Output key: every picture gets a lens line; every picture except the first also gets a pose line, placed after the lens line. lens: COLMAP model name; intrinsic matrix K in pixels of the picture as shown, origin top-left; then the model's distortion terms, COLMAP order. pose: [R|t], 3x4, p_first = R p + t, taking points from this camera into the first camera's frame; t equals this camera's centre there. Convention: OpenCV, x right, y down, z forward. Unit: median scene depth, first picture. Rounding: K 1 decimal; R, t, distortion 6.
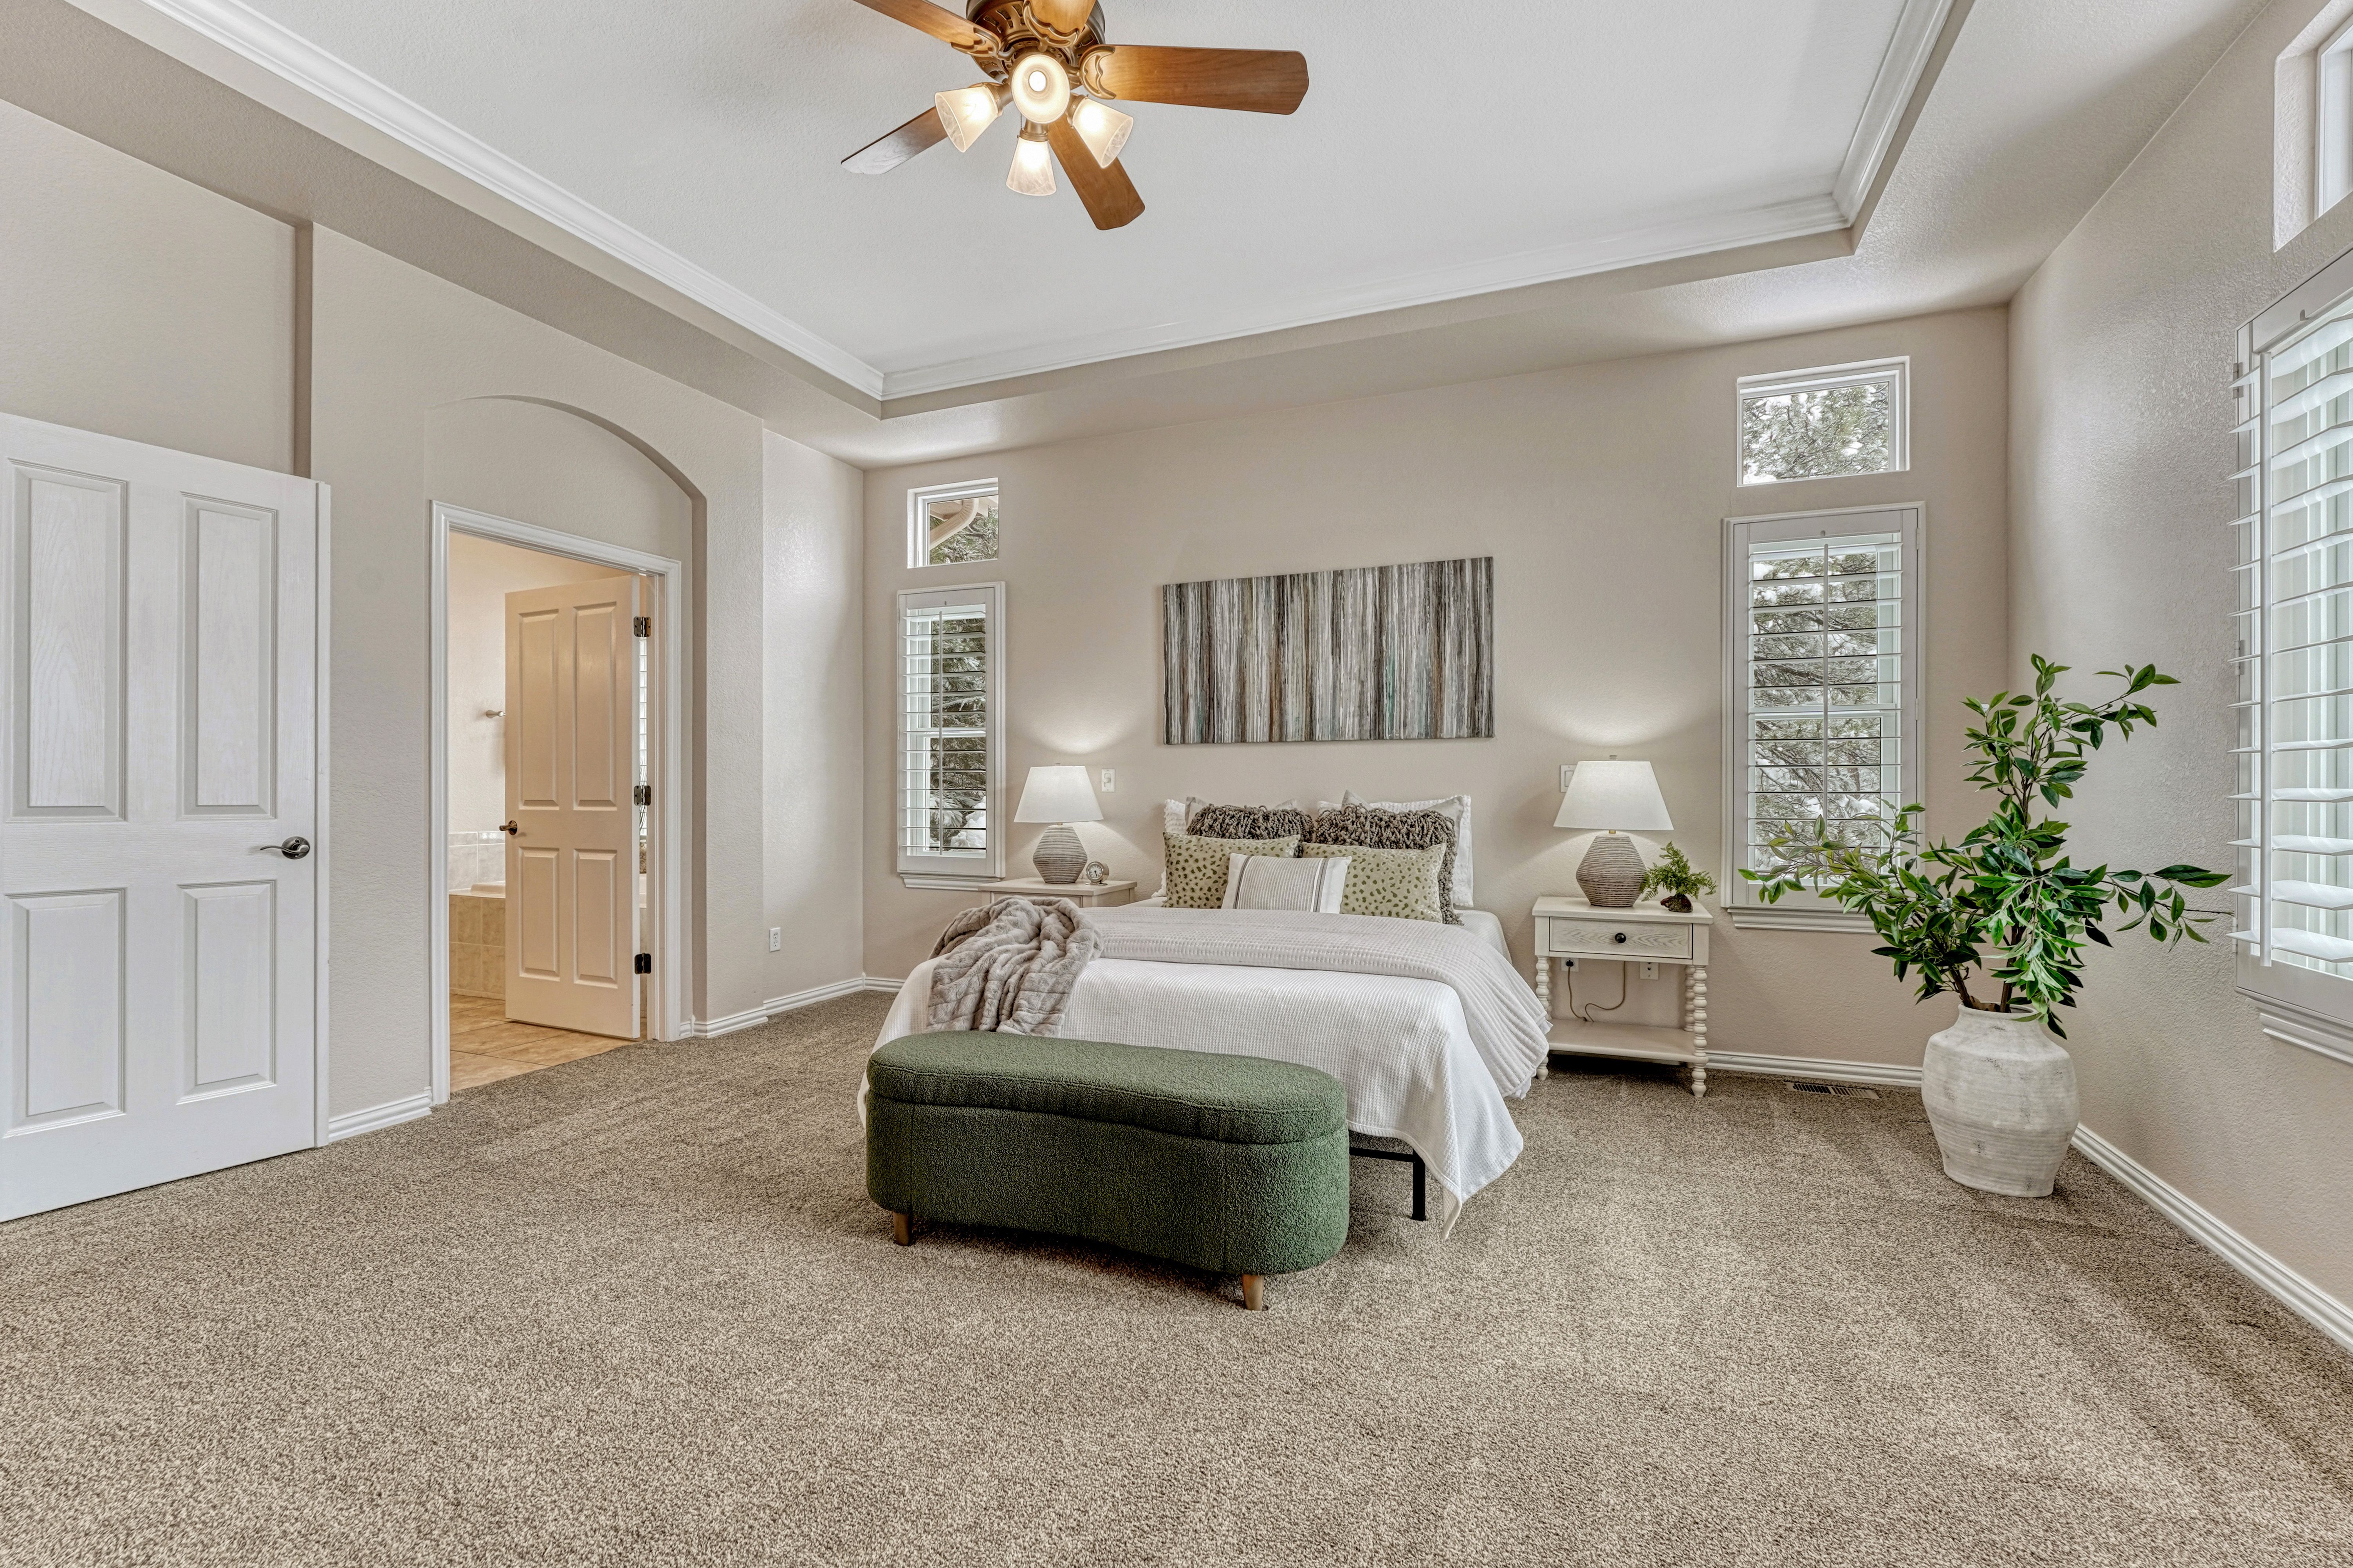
lens RADIAL K [[1019.6, 0, 1174.6], [0, 1019.6, 788.5], [0, 0, 1]] dist [-0.005804, -0.000176]
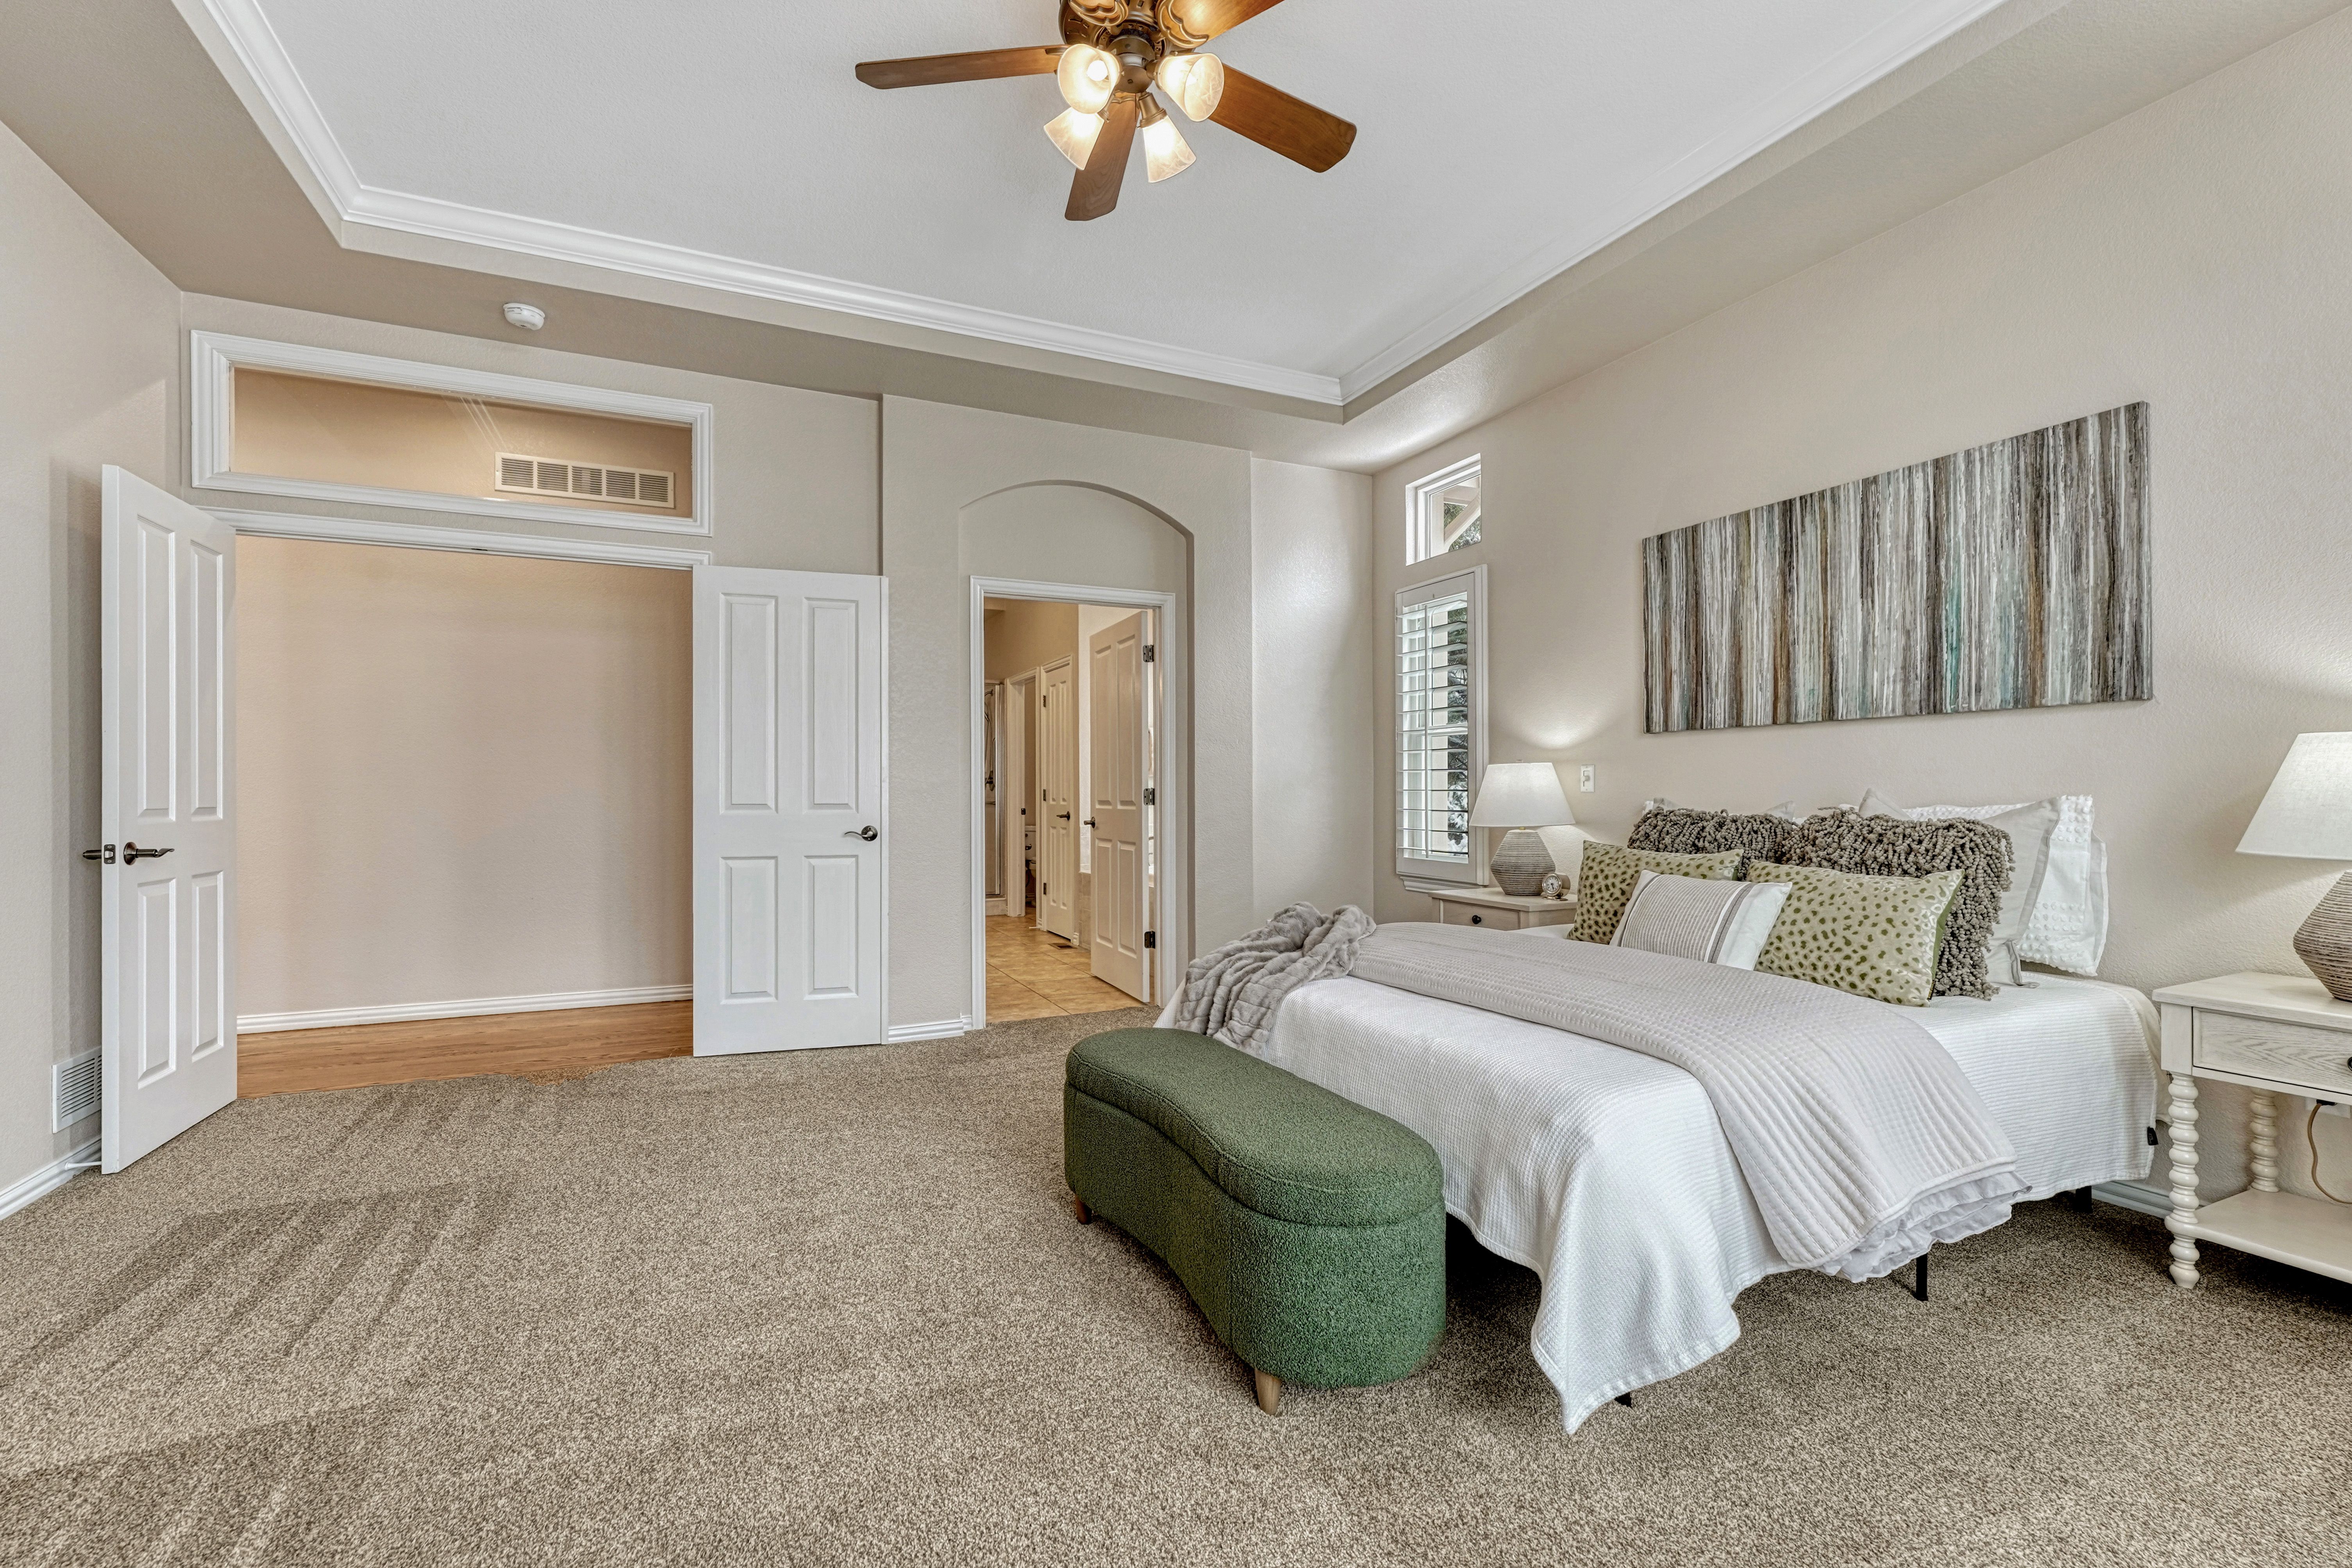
lens RADIAL K [[1005.8, 0, 1172.4], [0, 1005.8, 784.8], [0, 0, 1]] dist [-0.000064, 0.000126]
pose [[0.735156, -0.007850, -0.677852, 0.290966], [0.005209, 0.999969, -0.005931, 0.000742], [0.677877, 0.000829, 0.735174, 0.168839]]
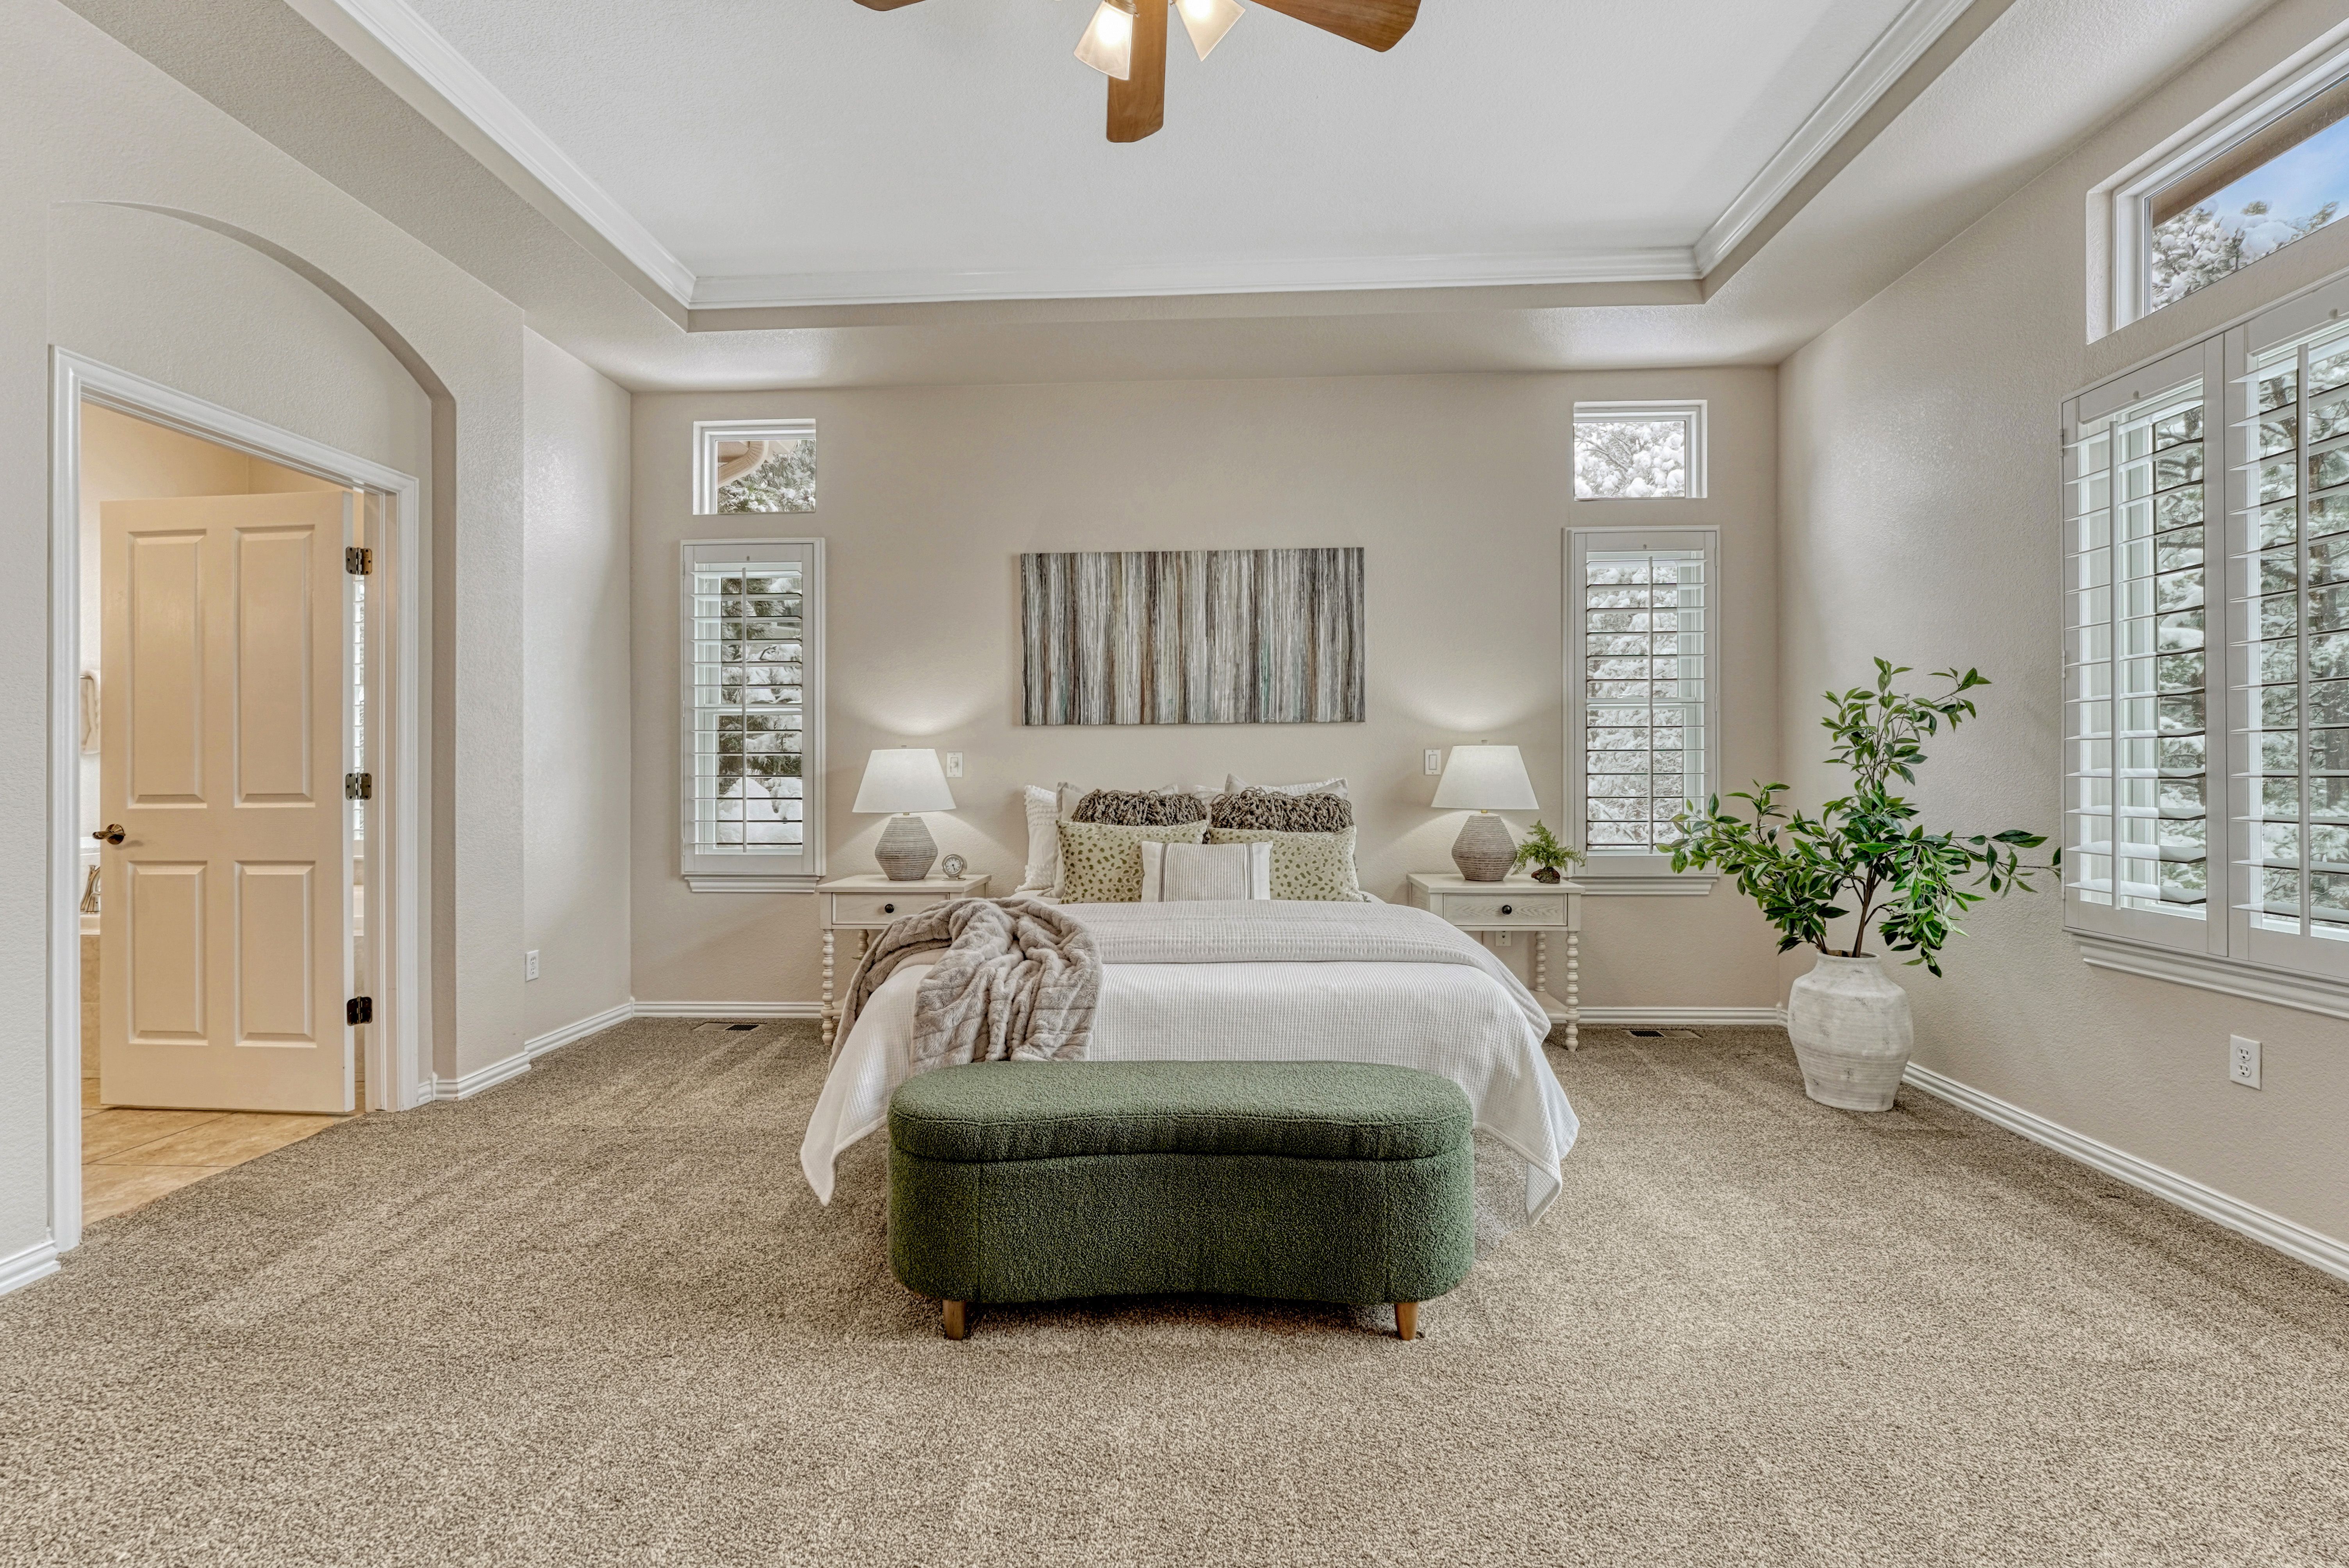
lens RADIAL K [[994.9, 0, 1176.8], [0, 994.9, 771.6], [0, 0, 1]] dist [-0.002012, 0.000247]
pose [[0.941030, -0.004545, 0.338292, -0.208753], [0.004937, 0.999988, -0.000299, -0.000464], [-0.338287, 0.001952, 0.941041, 0.112264]]
